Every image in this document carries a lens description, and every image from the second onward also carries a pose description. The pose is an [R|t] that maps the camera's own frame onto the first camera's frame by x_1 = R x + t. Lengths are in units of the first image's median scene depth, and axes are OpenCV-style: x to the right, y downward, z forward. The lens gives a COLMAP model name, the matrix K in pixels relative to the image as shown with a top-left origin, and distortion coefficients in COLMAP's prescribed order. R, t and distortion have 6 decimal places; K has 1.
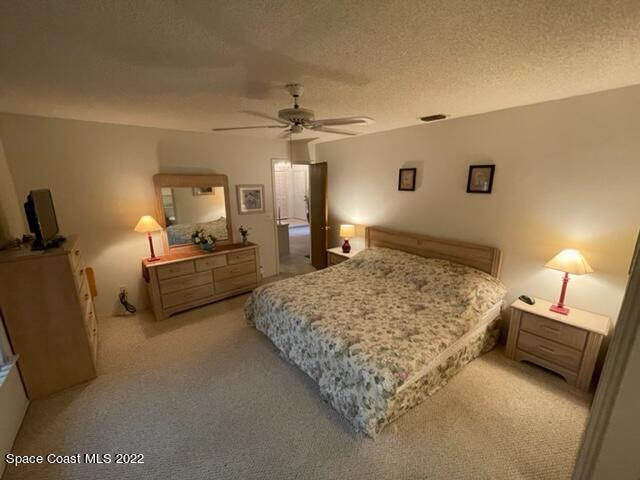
lens RADIAL K [[254.8, 0, 321.5], [0, 254.8, 237.0], [0, 0, 1]] dist [0.000051, -0.000085]
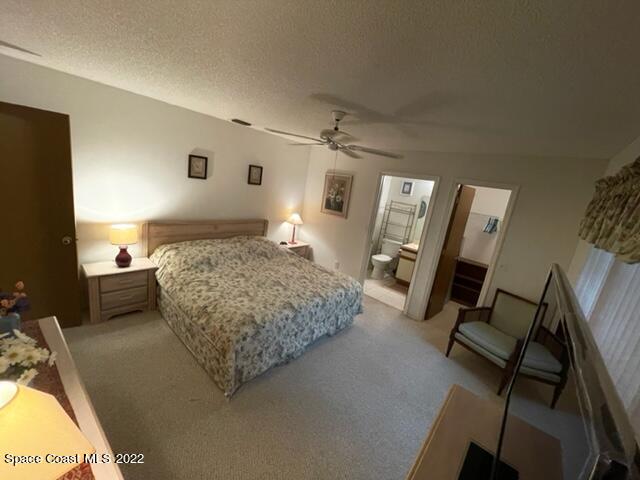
lens RADIAL K [[259.2, 0, 320.3], [0, 259.2, 241.5], [0, 0, 1]] dist [-0.001725, -0.000547]
pose [[-0.171805, -0.236718, 0.956268, -0.784986], [0.077645, 0.964427, 0.252687, -0.168292], [-0.982066, 0.117662, -0.147314, 0.732315]]
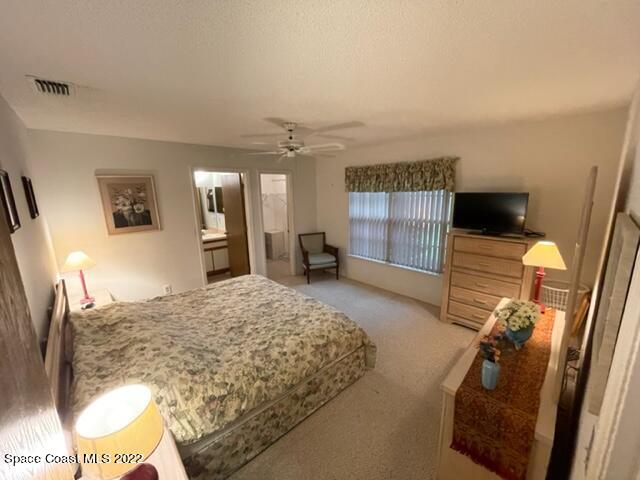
lens RADIAL K [[259.2, 0, 320.3], [0, 259.2, 241.5], [0, 0, 1]] dist [-0.001725, -0.000547]
pose [[-0.997608, 0.042006, -0.054899, -0.087412], [0.015103, 0.907454, 0.419881, -0.325577], [0.067456, 0.418047, -0.905917, 1.408705]]
